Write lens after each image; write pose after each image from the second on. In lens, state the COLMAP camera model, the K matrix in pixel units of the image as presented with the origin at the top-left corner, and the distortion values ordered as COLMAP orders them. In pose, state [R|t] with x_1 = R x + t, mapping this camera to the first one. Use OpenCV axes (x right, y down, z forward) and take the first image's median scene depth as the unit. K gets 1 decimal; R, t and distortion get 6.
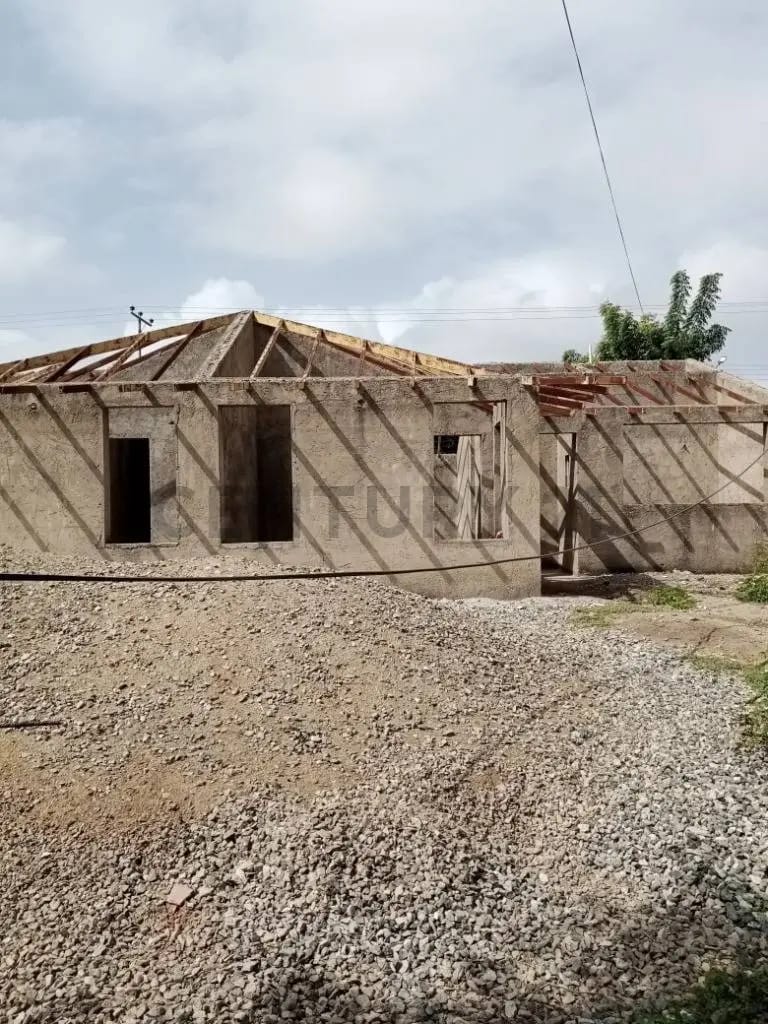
lens RADIAL K [[809.4, 0, 394.2], [0, 809.4, 522.0], [0, 0, 1]] dist [0.016764, -0.050989]
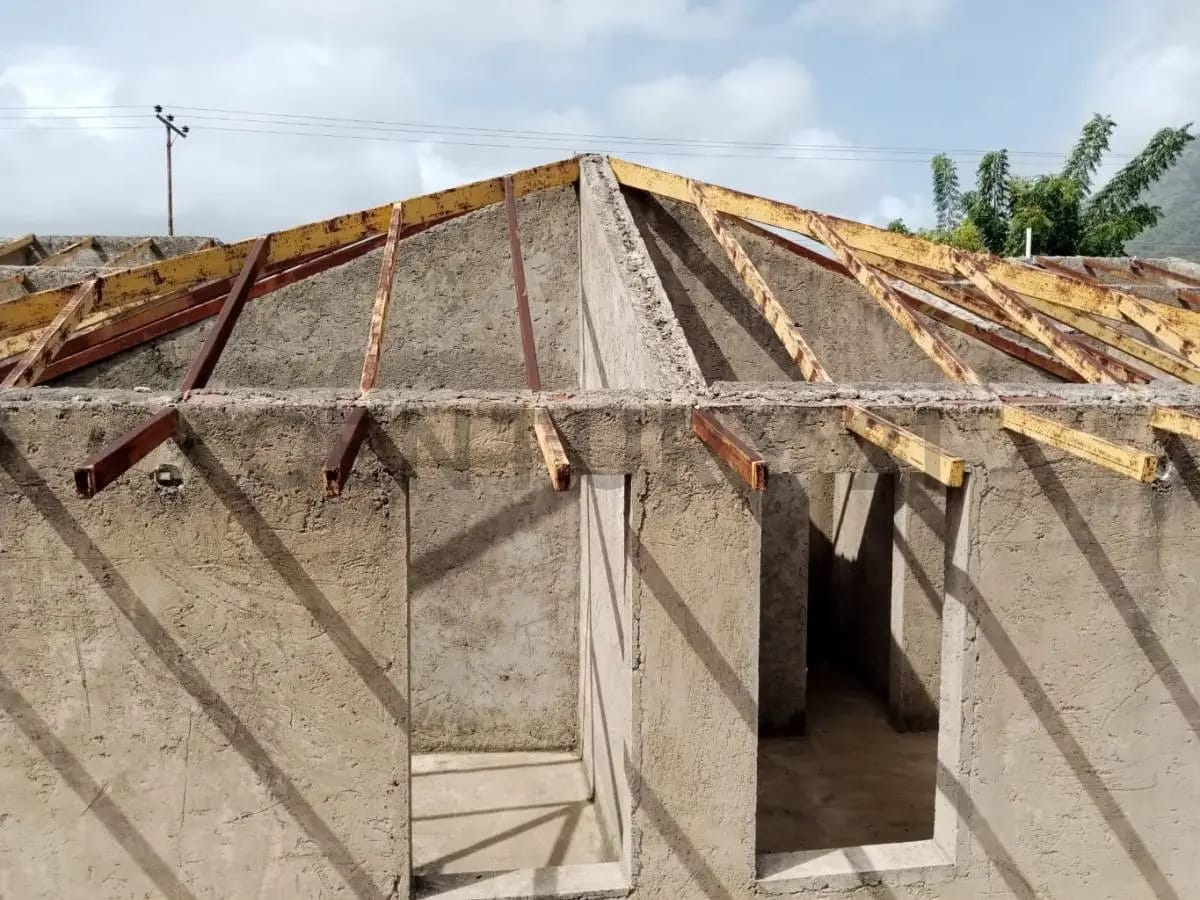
lens RADIAL K [[948.5, 0, 598.2], [0, 948.5, 445.1], [0, 0, 1]] dist [0.016764, -0.050989]
pose [[0.989495, 0.005838, 0.144449, -0.338151], [-0.015373, 0.997768, 0.064988, -0.179578], [-0.143747, -0.066526, 0.987376, 0.631397]]
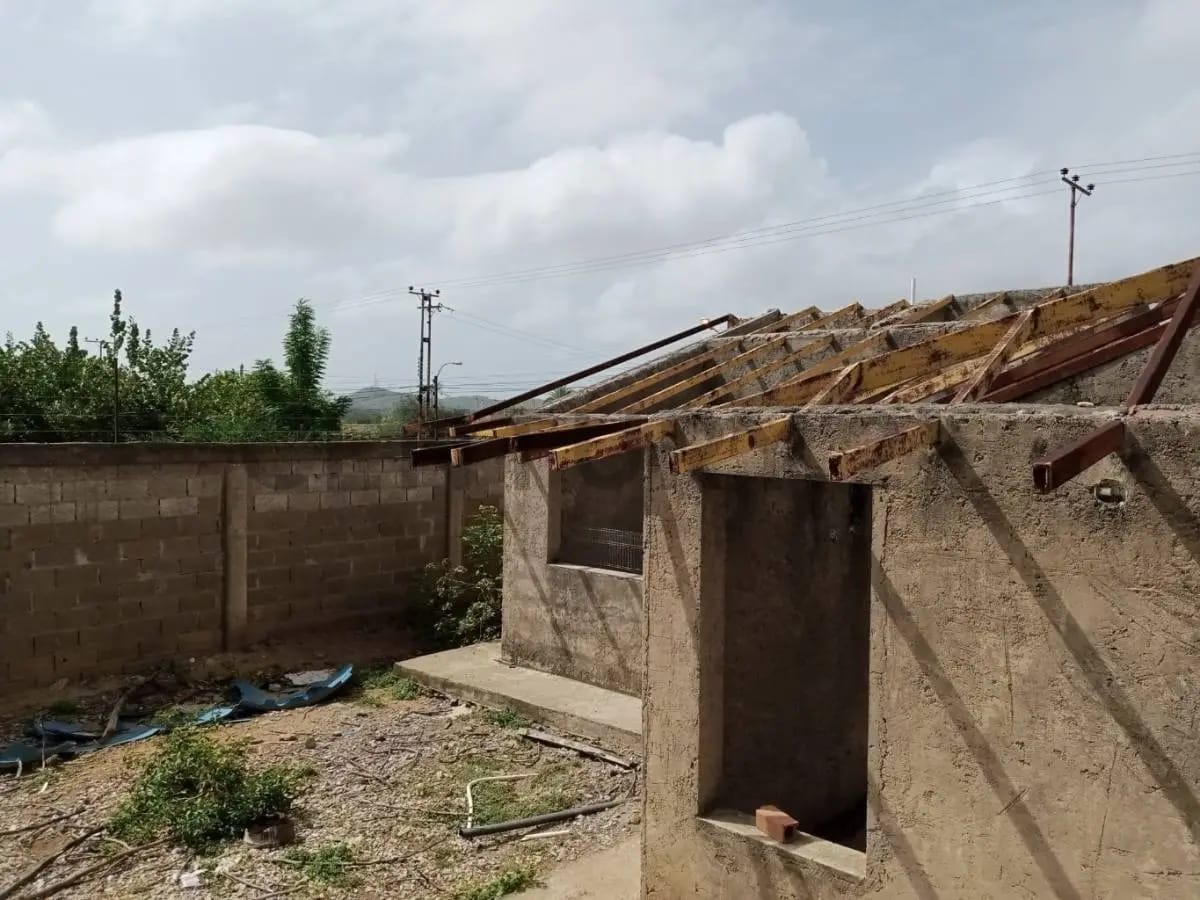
lens RADIAL K [[948.5, 0, 612.4], [0, 948.5, 446.1], [0, 0, 1]] dist [0.016764, -0.050989]
pose [[0.754964, 0.047764, -0.654025, -0.357401], [-0.040672, 0.998834, 0.025997, -0.160568], [0.654504, 0.006973, 0.756026, 0.625940]]
